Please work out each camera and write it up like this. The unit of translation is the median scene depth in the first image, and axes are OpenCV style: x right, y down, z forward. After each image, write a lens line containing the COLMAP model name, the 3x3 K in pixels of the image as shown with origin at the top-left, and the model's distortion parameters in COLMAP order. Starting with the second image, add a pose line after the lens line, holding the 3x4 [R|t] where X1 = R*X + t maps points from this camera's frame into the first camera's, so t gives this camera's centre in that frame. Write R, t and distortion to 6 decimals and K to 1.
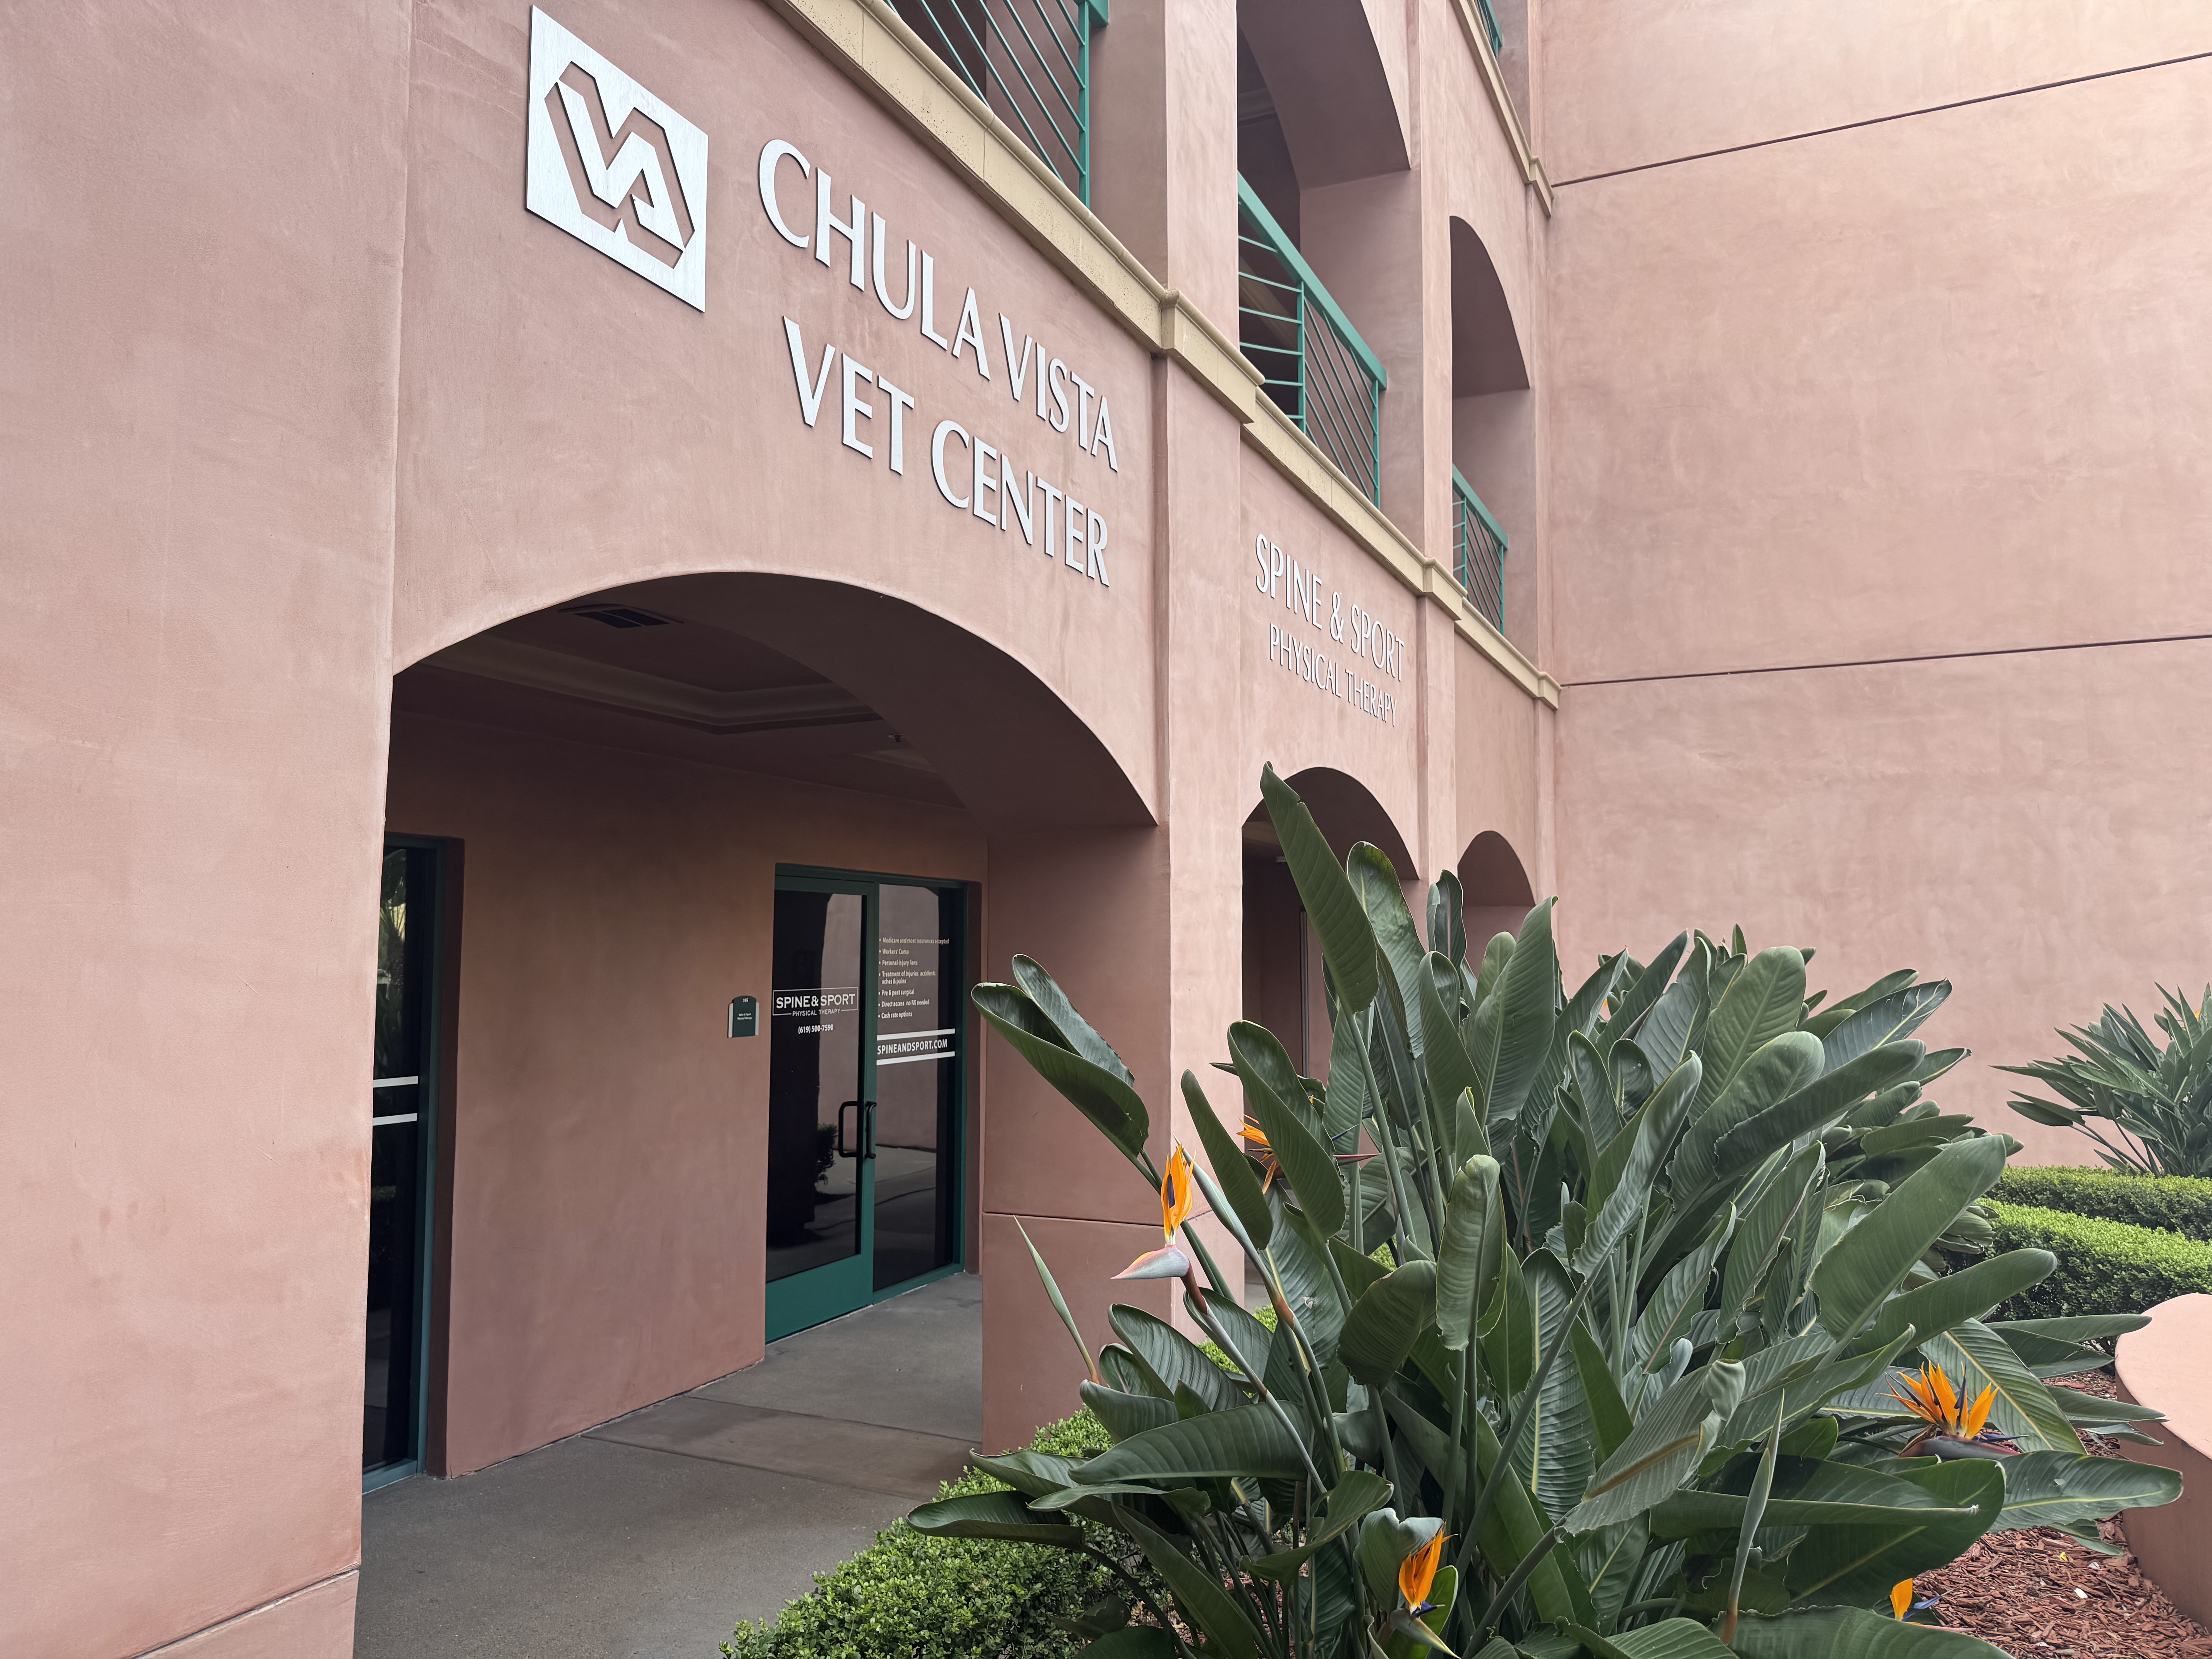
lens RADIAL K [[1553.7, 0, 1078.8], [0, 1553.7, 834.4], [0, 0, 1]] dist [0.182720, -0.364558]
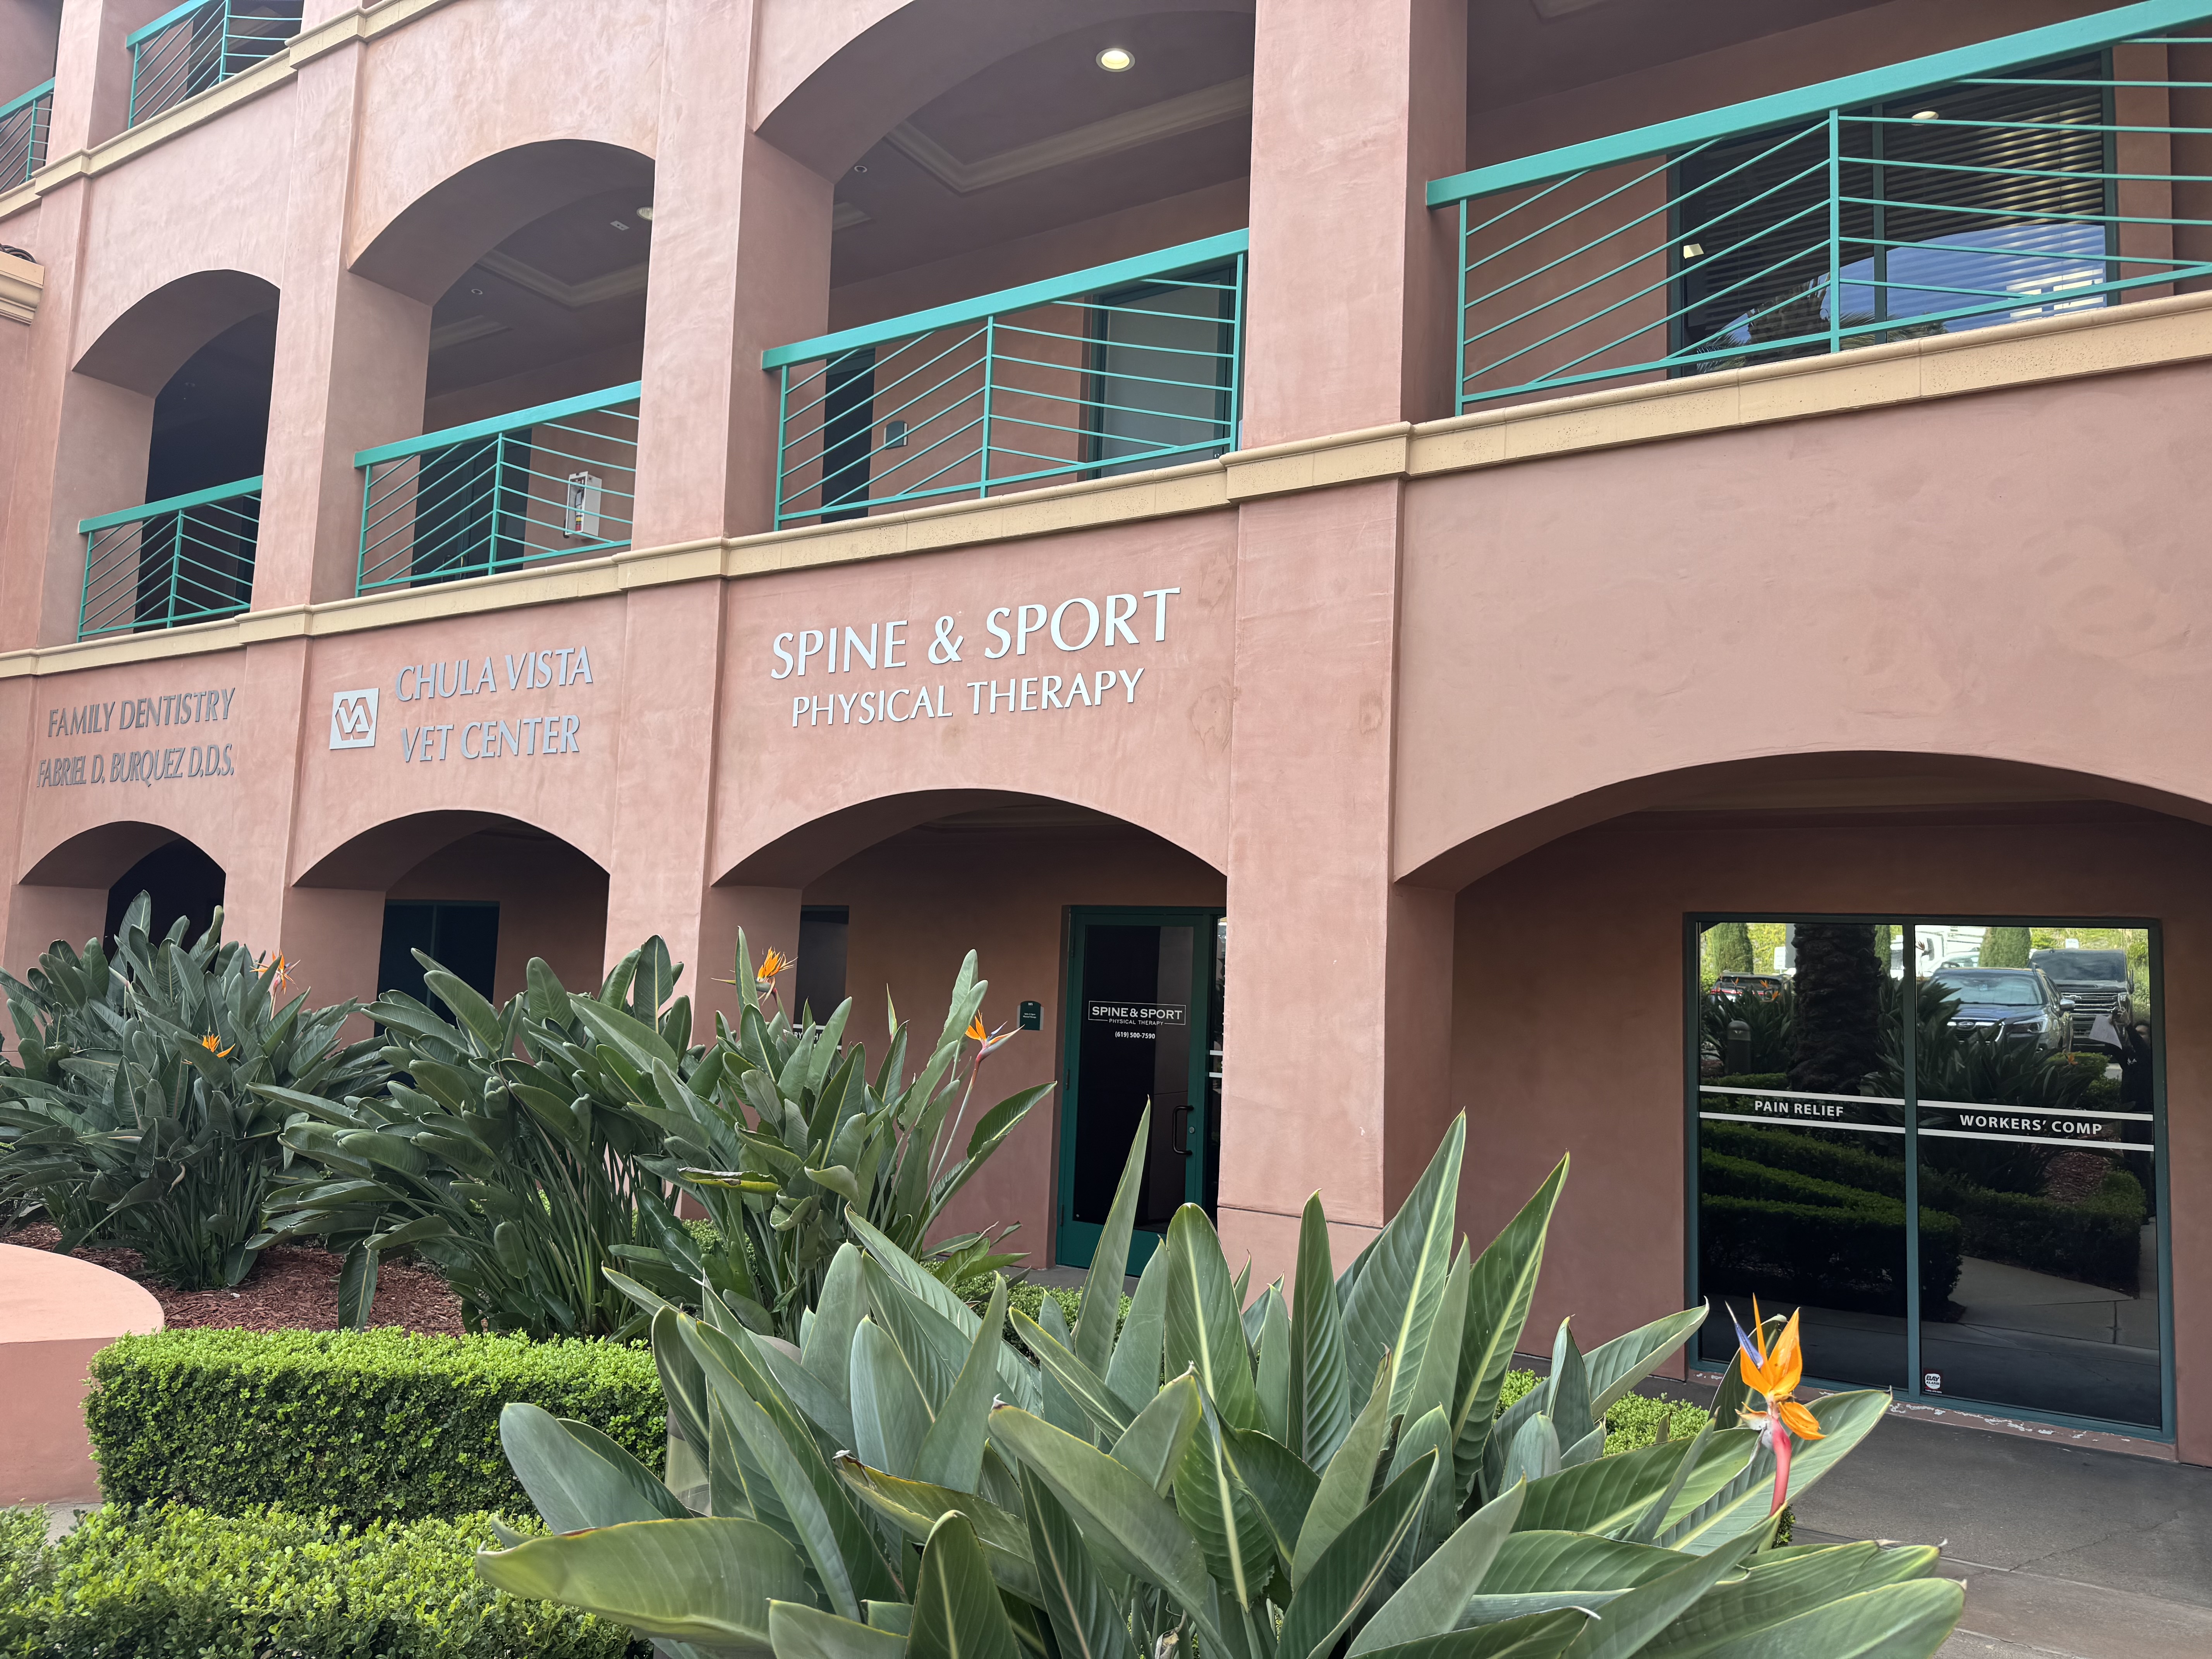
lens RADIAL K [[1553.7, 0, 1078.8], [0, 1553.7, 834.4], [0, 0, 1]] dist [0.182720, -0.364558]
pose [[-0.142563, -0.091923, -0.985508, 1.020891], [0.043222, 0.994150, -0.098981, 0.082489], [0.988842, -0.056707, -0.137756, 1.084939]]
